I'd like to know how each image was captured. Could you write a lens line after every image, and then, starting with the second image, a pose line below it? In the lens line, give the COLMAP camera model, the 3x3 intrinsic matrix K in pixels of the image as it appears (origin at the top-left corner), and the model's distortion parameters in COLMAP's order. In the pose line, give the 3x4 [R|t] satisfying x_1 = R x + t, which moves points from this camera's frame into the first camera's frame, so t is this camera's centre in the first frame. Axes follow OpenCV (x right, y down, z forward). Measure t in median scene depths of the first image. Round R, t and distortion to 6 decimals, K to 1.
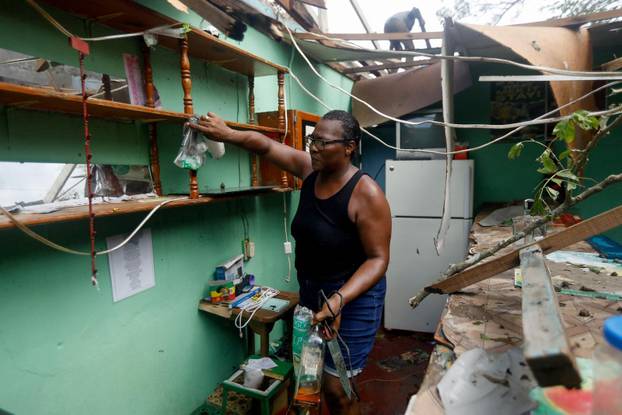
lens RADIAL K [[366.5, 0, 313.2], [0, 366.5, 205.1], [0, 0, 1]] dist [-0.021113, 0.005986]
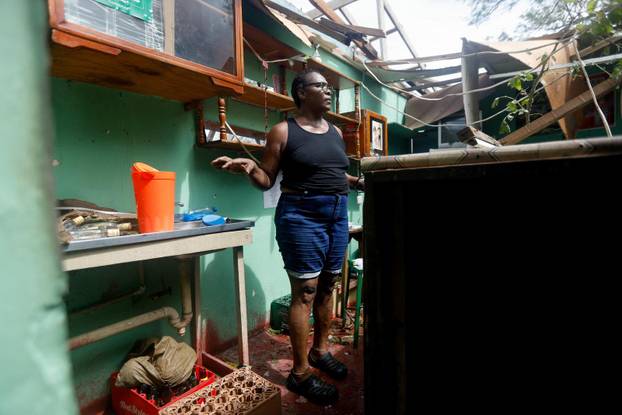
lens RADIAL K [[300.6, 0, 312.4], [0, 300.6, 211.9], [0, 0, 1]] dist [-0.022486, 0.002636]
pose [[0.978770, 0.012350, -0.204591, -0.004270], [-0.017459, 0.999579, -0.023185, 0.222182], [0.204218, 0.026265, 0.978573, -0.303427]]
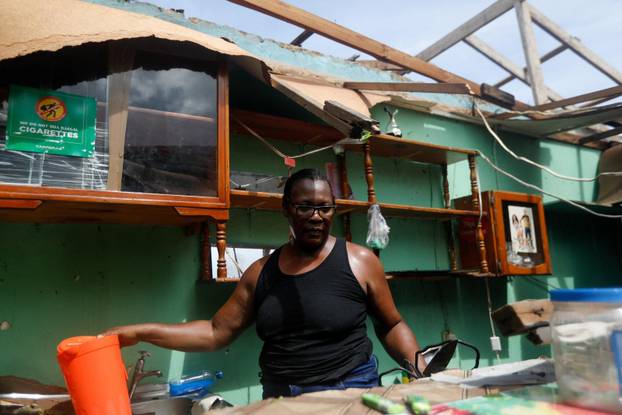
lens RADIAL K [[434.2, 0, 308.9], [0, 434.2, 213.3], [0, 0, 1]] dist [-0.000668, 0.012768]
pose [[0.825122, -0.107794, -0.554576, 0.186885], [-0.038610, 0.968574, -0.245711, 0.096385], [0.563634, 0.224154, 0.795029, -0.155132]]
